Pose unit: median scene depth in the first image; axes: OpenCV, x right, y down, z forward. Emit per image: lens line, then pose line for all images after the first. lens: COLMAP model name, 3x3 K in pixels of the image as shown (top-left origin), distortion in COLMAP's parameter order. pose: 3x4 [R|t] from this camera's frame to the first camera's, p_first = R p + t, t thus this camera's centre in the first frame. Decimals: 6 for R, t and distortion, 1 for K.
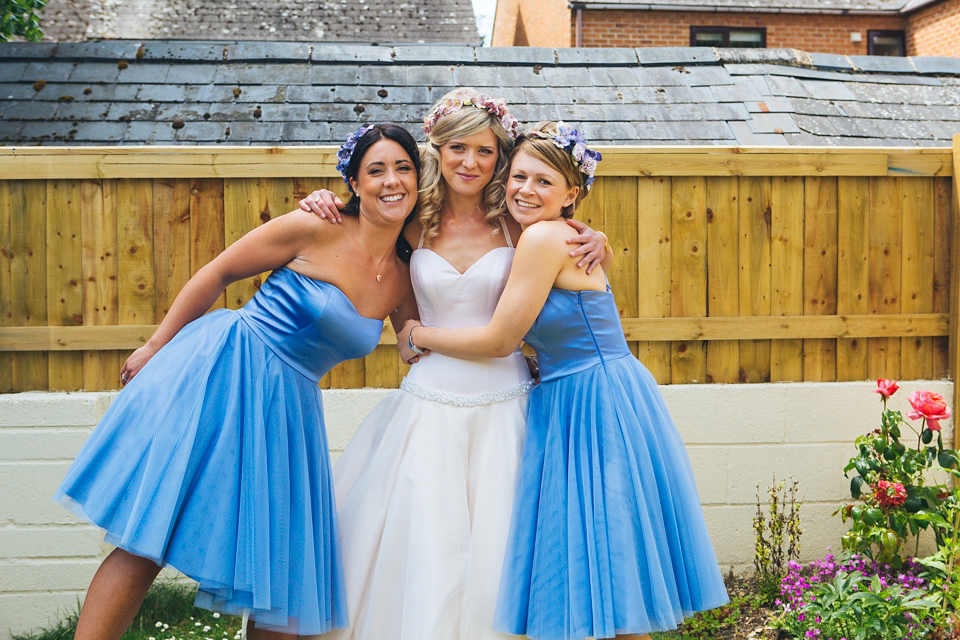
lens RADIAL K [[1291.0, 0, 479.9], [0, 1291.0, 324.5], [0, 0, 1]] dist [-0.051862, 0.000000]
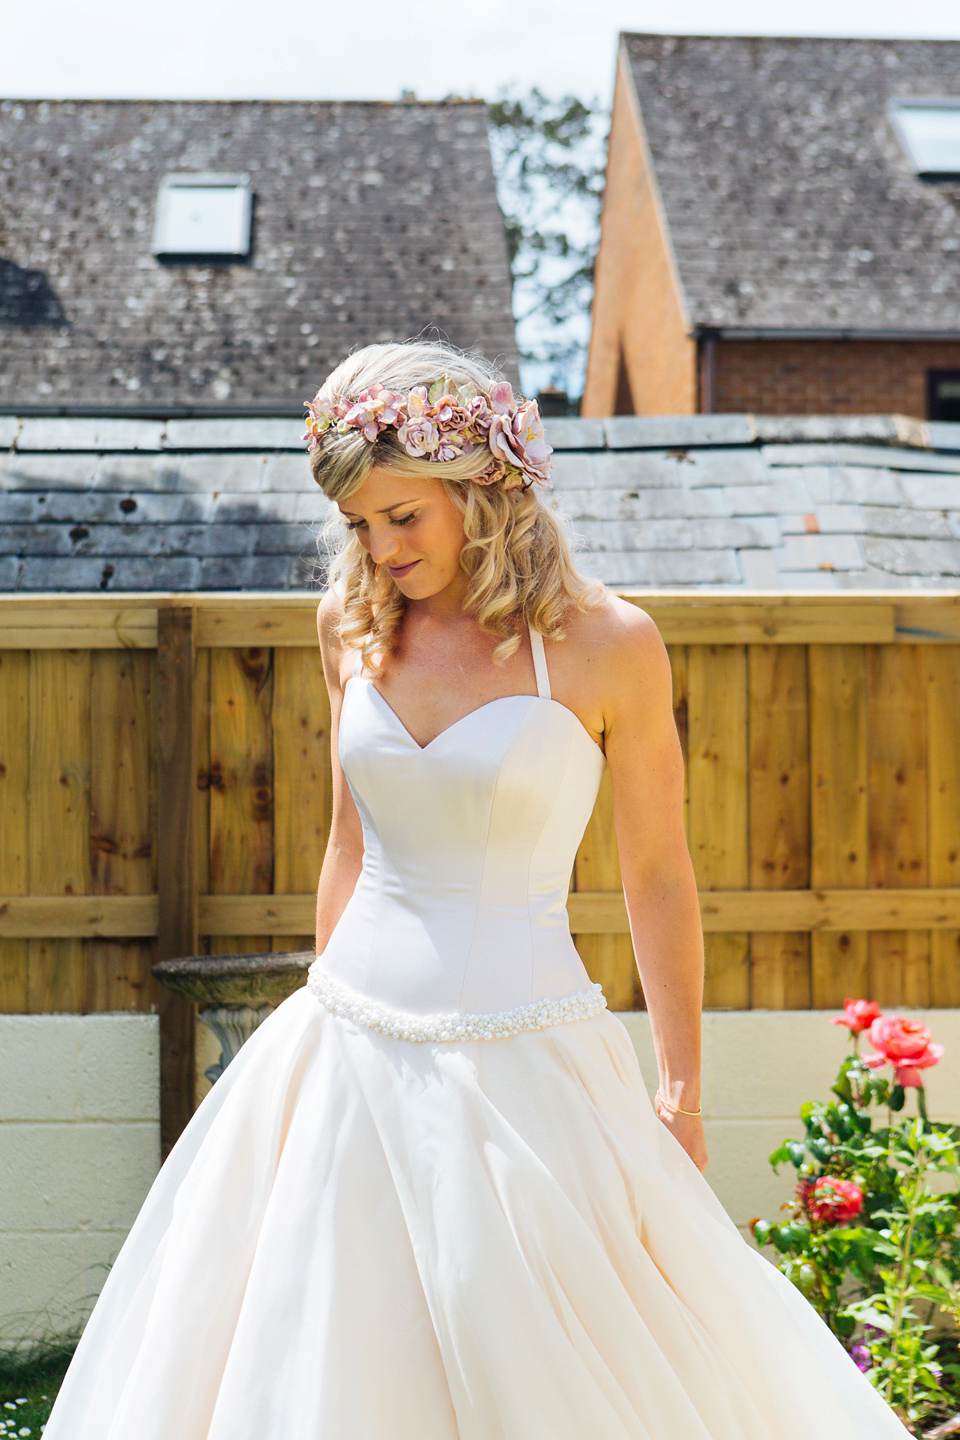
lens RADIAL K [[2595.5, 0, 480.5], [0, 2595.5, 718.0], [0, 0, 1]] dist [-0.064802, 0.000000]
pose [[0.997505, -0.002072, -0.070564, 0.161069], [-0.004529, 0.995632, -0.093259, 0.018032], [0.070449, 0.093346, 0.993138, -0.104094]]
